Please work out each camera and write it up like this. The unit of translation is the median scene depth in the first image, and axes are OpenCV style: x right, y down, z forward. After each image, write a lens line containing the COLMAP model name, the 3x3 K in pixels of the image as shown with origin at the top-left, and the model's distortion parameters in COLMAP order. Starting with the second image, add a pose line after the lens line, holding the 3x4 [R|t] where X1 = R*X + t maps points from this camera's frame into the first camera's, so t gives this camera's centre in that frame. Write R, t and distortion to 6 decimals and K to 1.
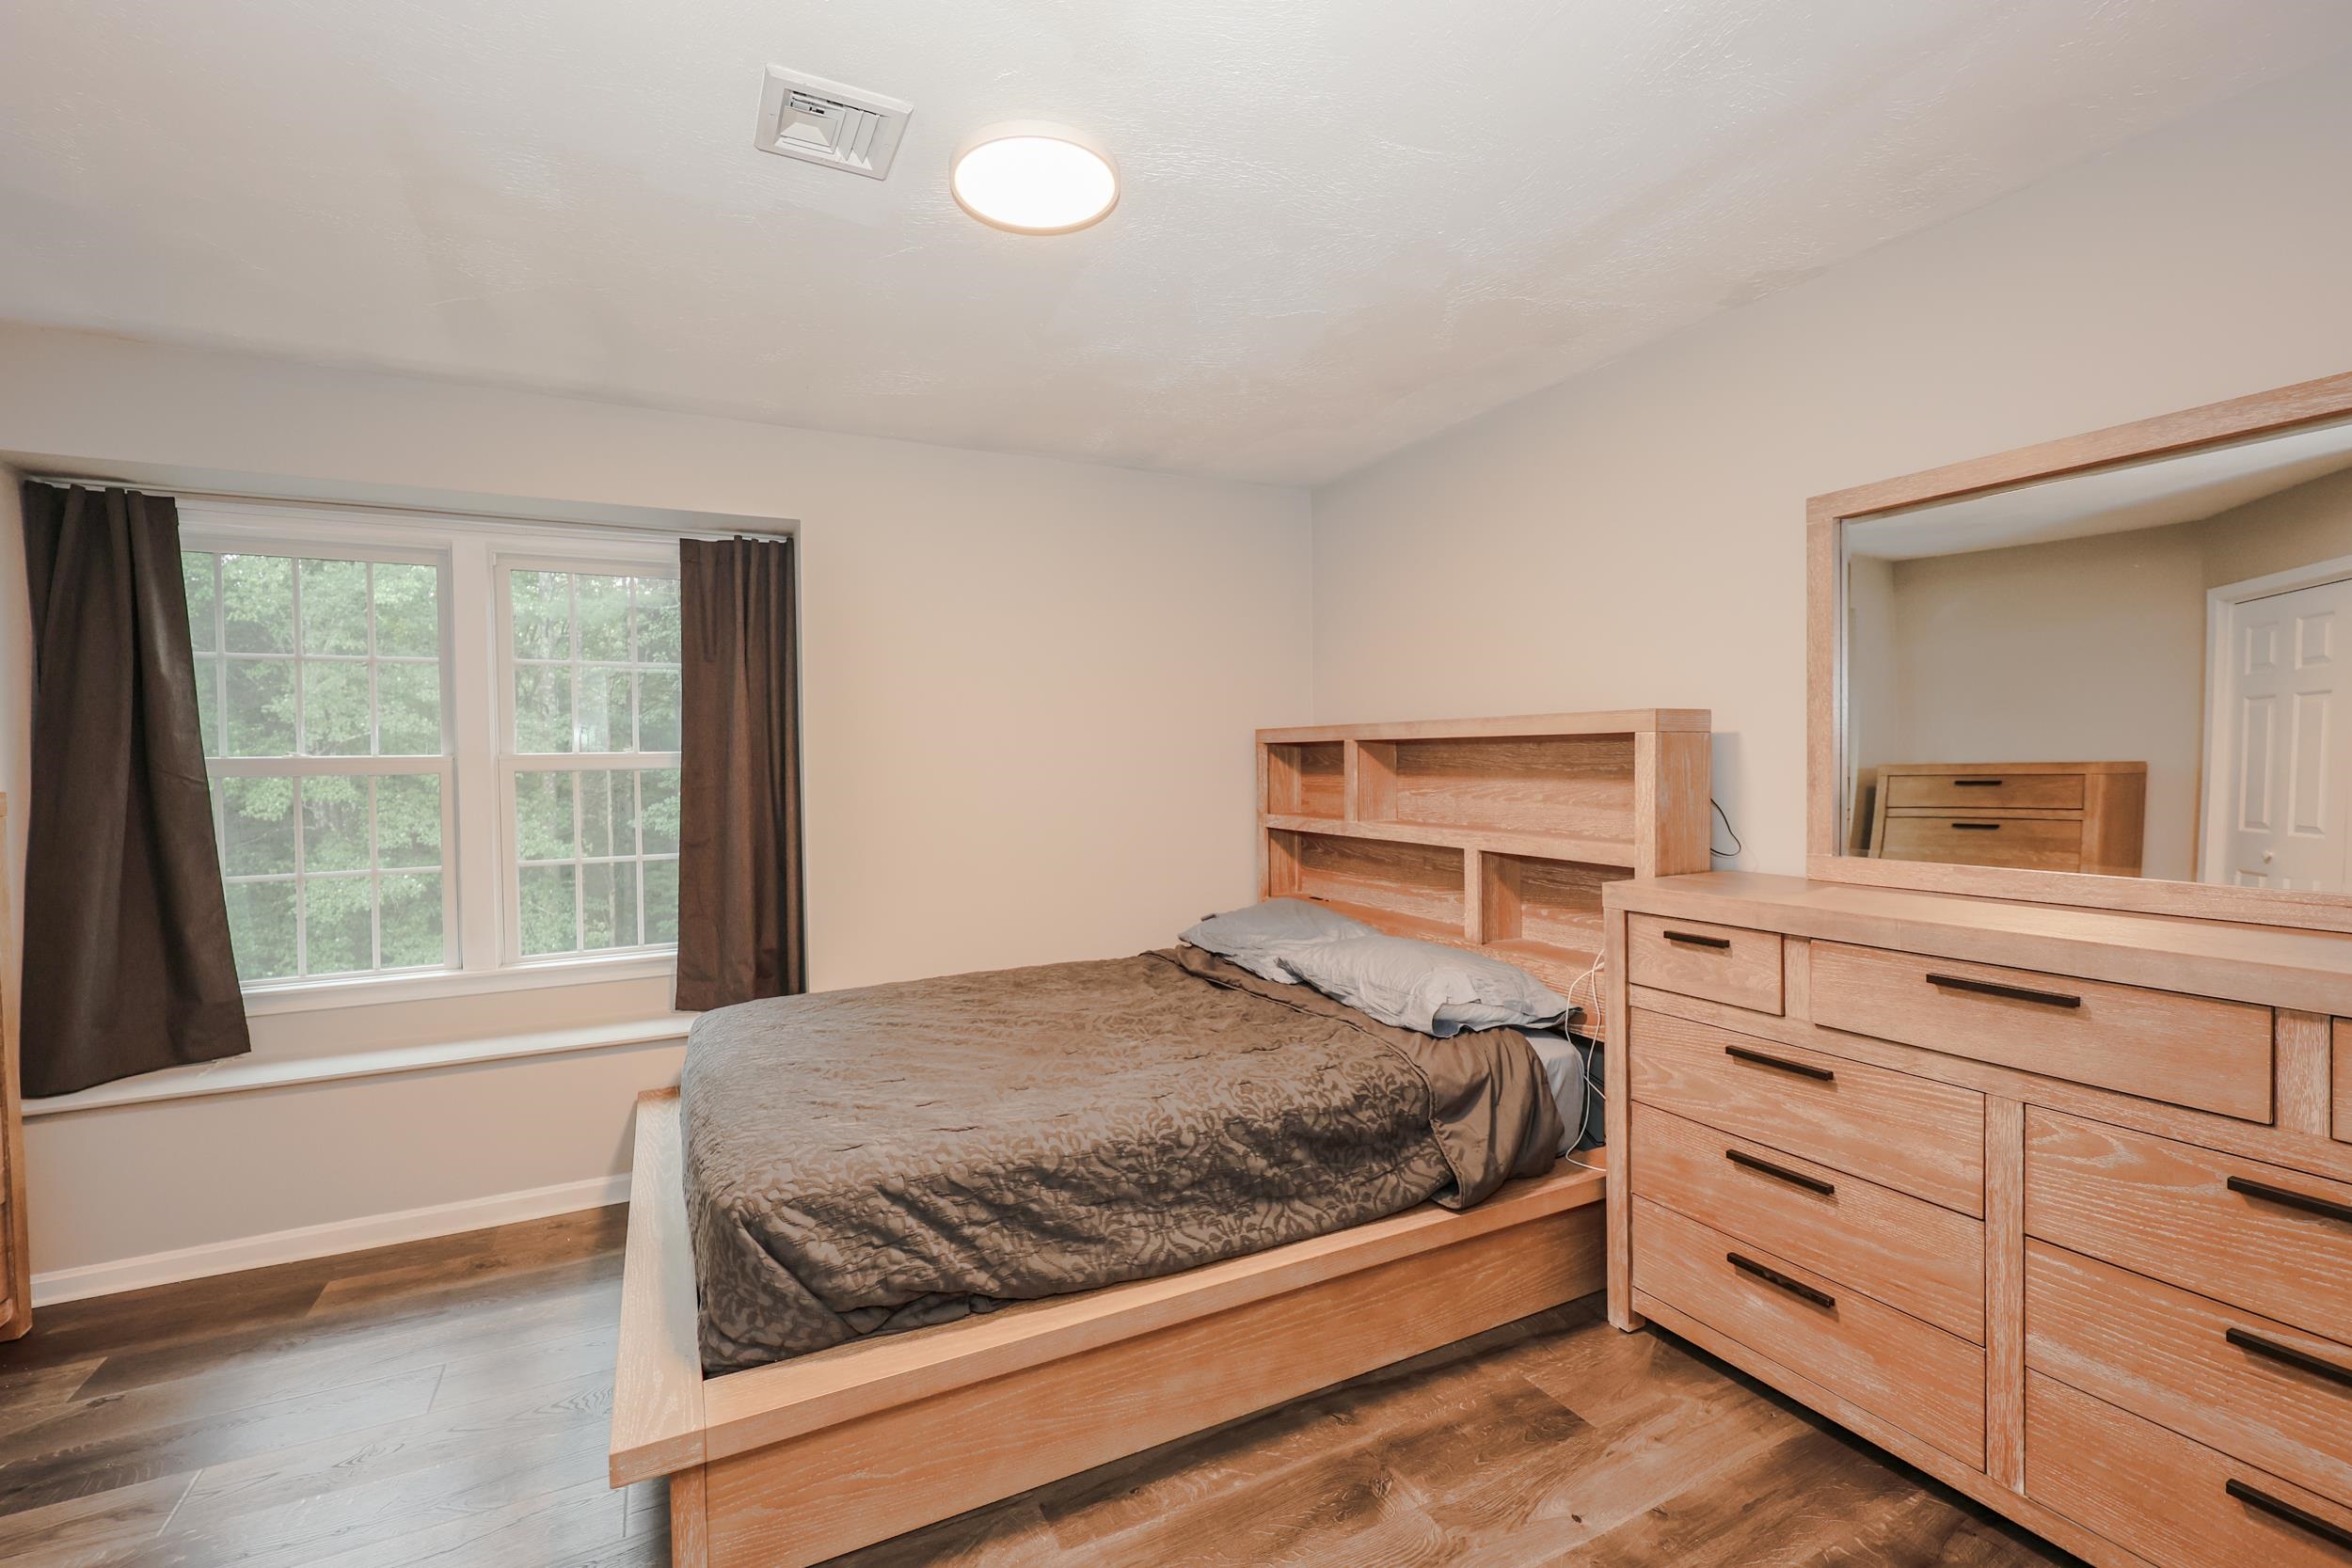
lens RADIAL K [[998.4, 0, 1171.8], [0, 998.4, 773.3], [0, 0, 1]] dist [0.001717, 0.000505]
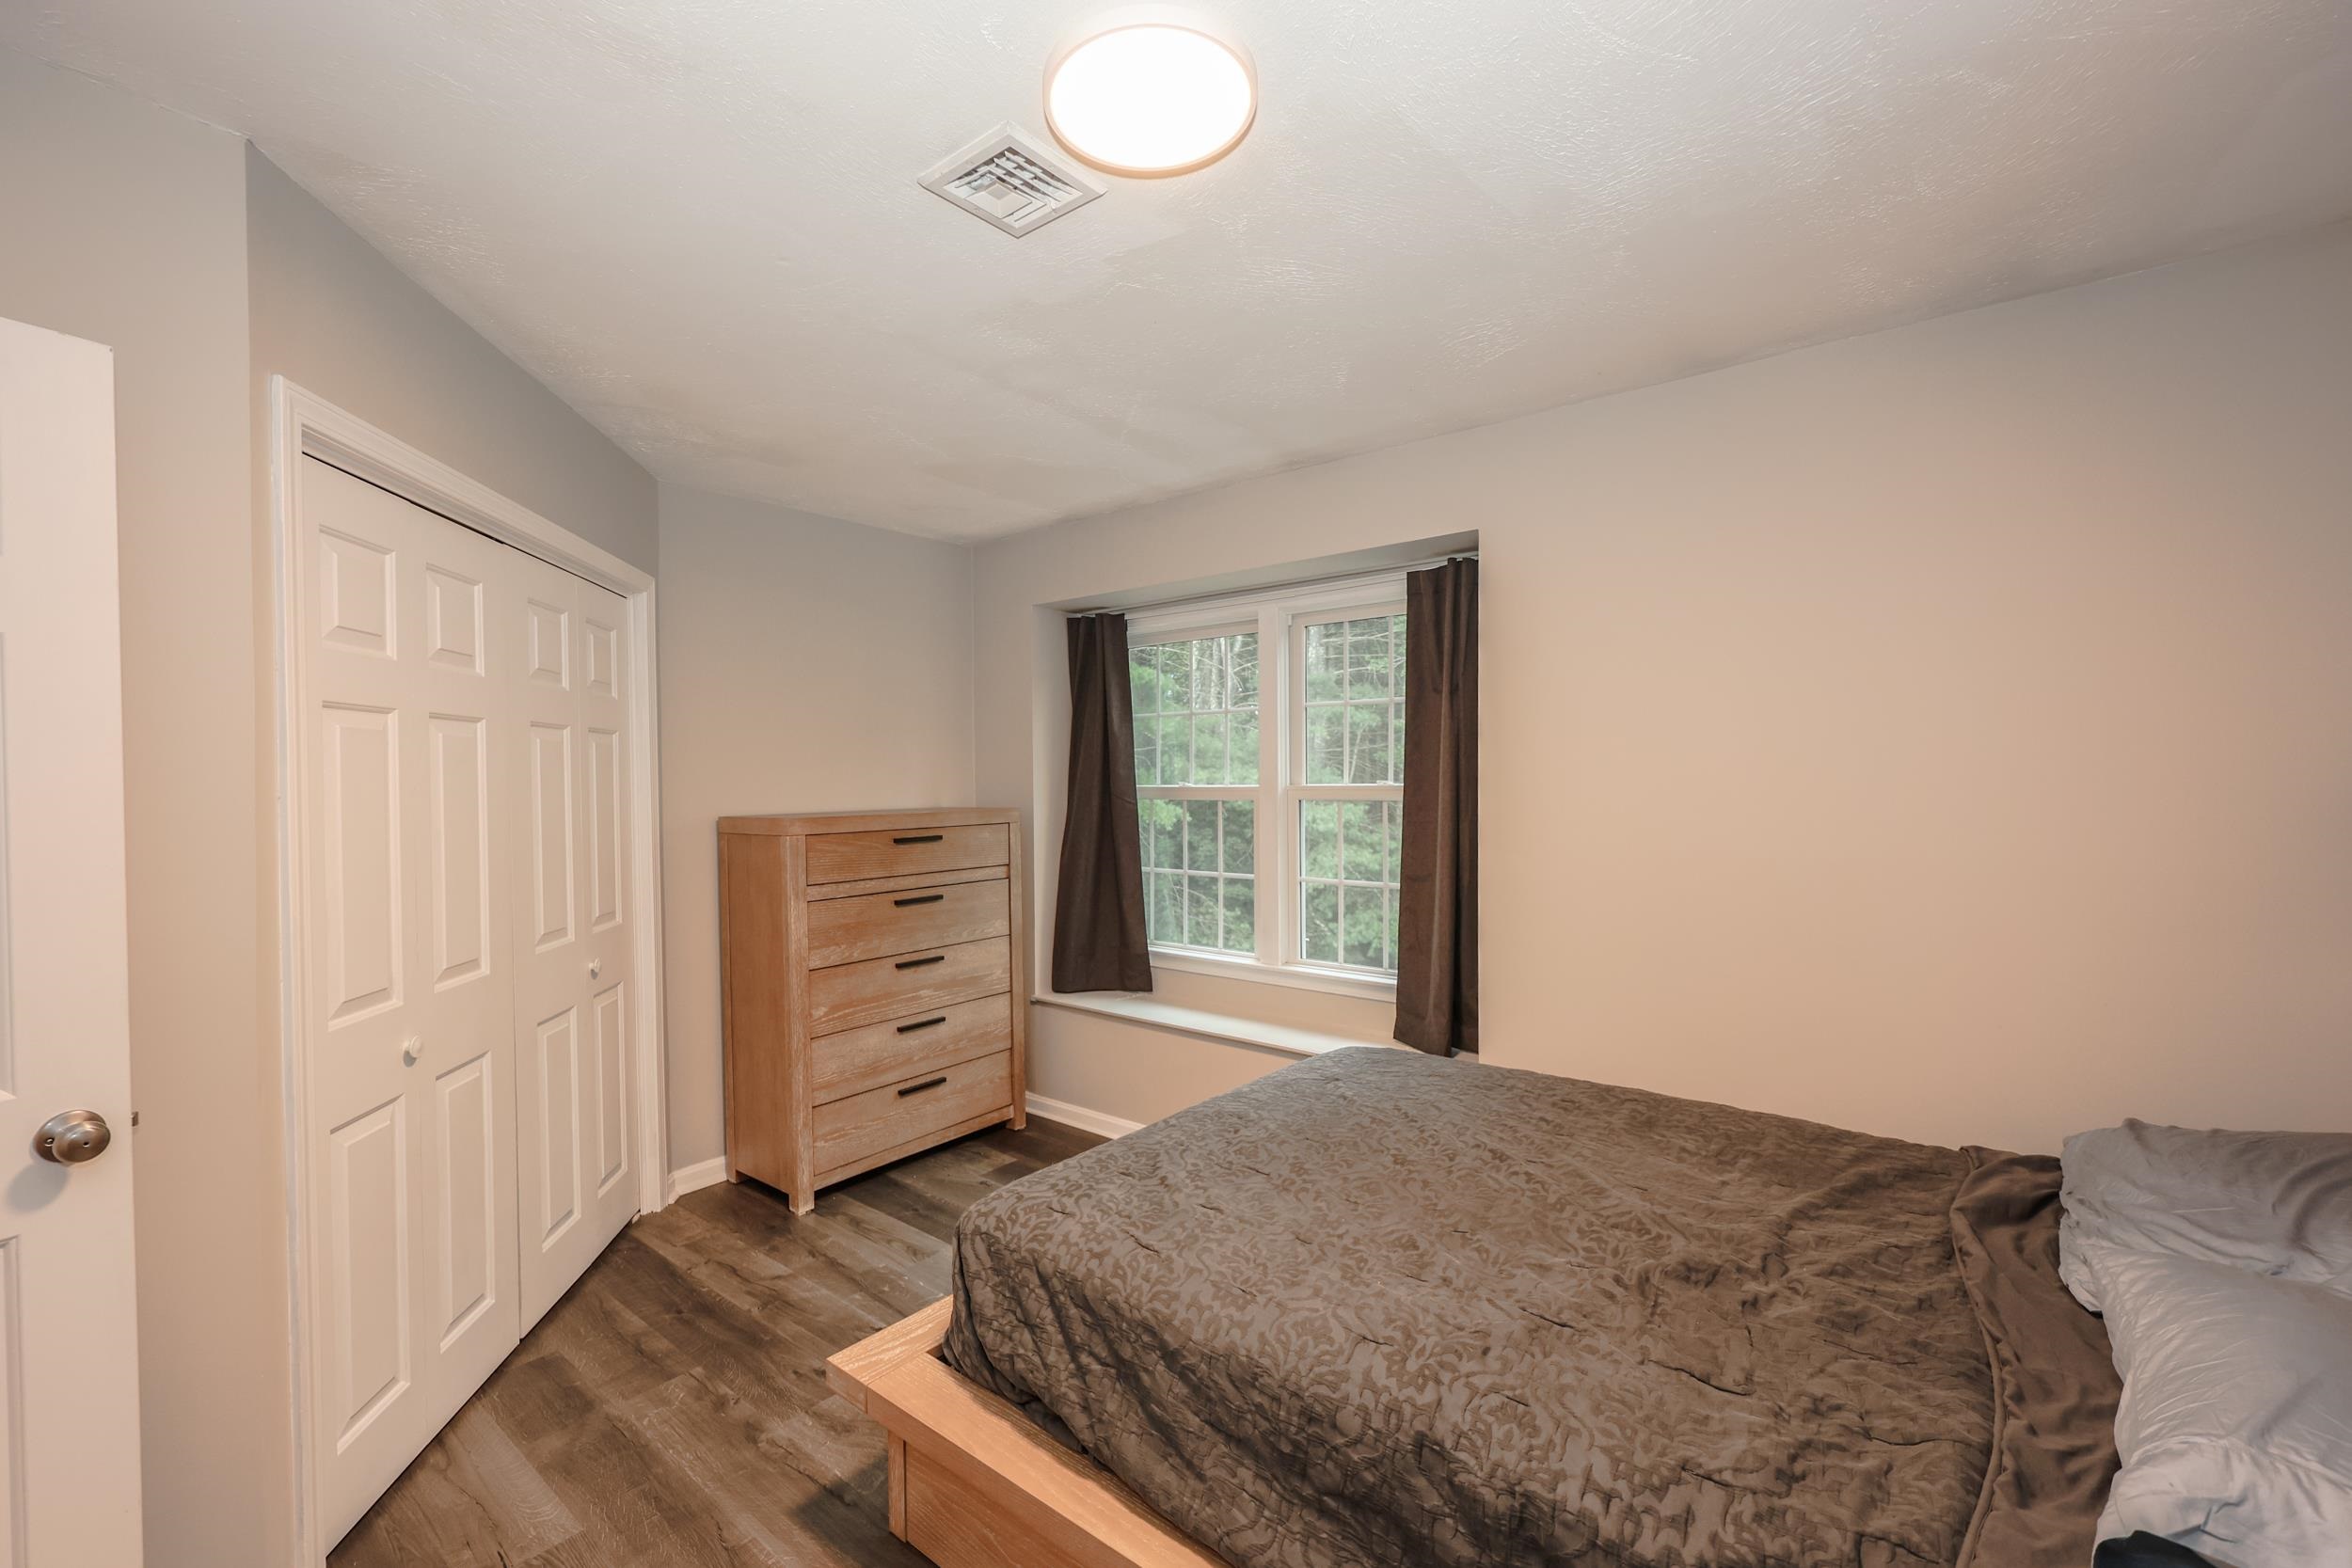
lens RADIAL K [[986.5, 0, 1157.5], [0, 986.5, 786.4], [0, 0, 1]] dist [0.009185, -0.008575]
pose [[0.409334, 0.018307, -0.912201, 0.549630], [-0.012918, 0.999815, 0.014269, -0.053083], [0.912293, 0.005943, 0.409495, 0.635152]]
